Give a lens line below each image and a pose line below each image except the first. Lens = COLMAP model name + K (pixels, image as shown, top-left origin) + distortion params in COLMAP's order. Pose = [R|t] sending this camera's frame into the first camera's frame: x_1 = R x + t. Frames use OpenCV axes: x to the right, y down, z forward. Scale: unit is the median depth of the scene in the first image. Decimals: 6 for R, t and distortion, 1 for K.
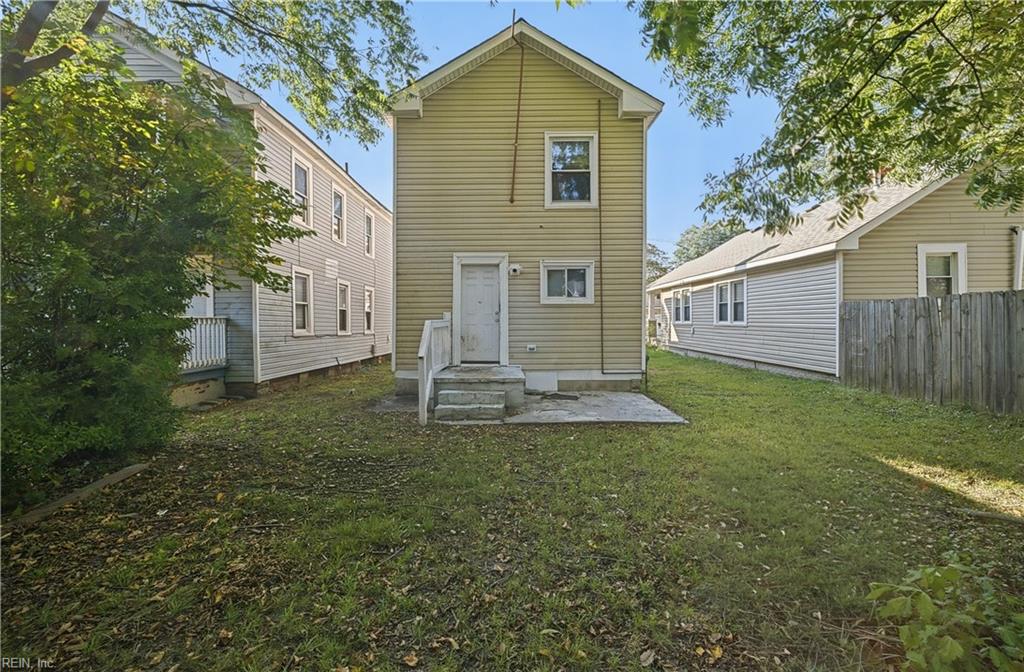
lens RADIAL K [[406.1, 0, 508.4], [0, 406.1, 327.3], [0, 0, 1]] dist [-0.002060, 0.000100]
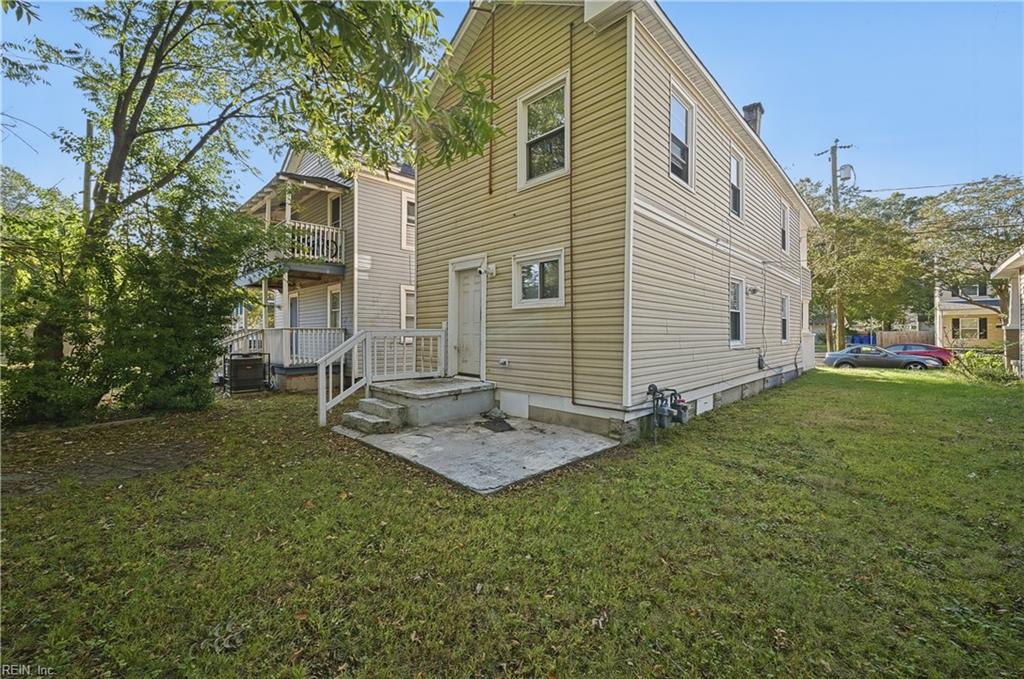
lens RADIAL K [[406.1, 0, 514.3], [0, 406.1, 332.3], [0, 0, 1]] dist [-0.002060, 0.000100]
pose [[0.715035, 0.001755, -0.699087, 0.654444], [-0.007314, 0.999961, -0.004971, -0.007106], [0.699051, 0.008668, 0.715019, 0.416309]]
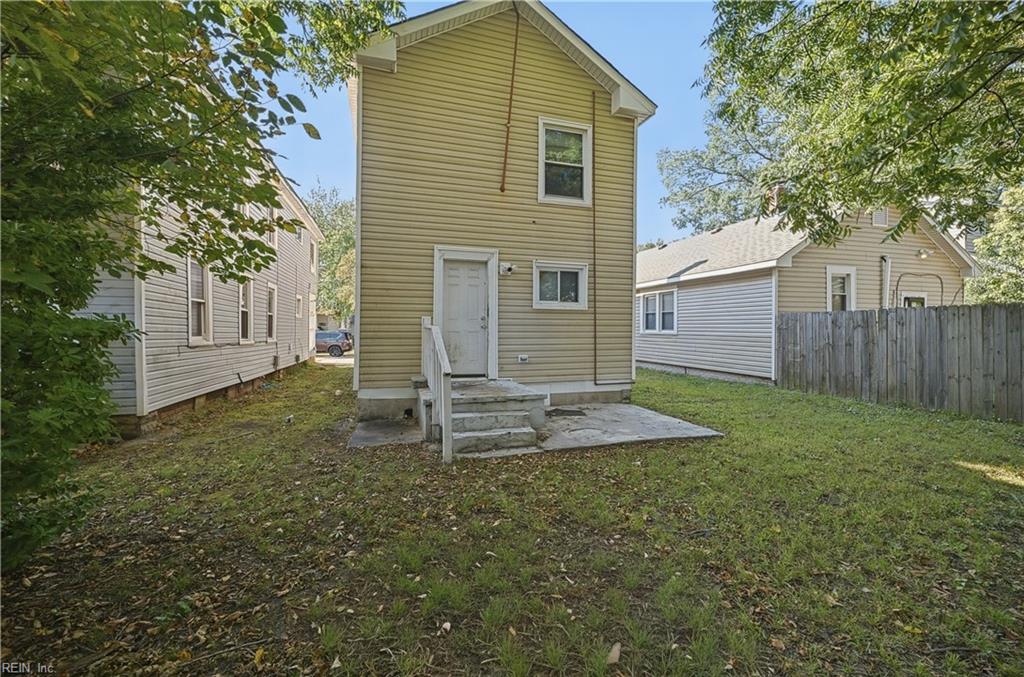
lens RADIAL K [[406.1, 0, 515.9], [0, 406.1, 335.3], [0, 0, 1]] dist [-0.002060, 0.000100]
pose [[0.953850, 0.003447, 0.300262, -0.224224], [-0.003721, 0.999993, 0.000341, 0.000415], [-0.300259, -0.001442, 0.953857, 0.162256]]
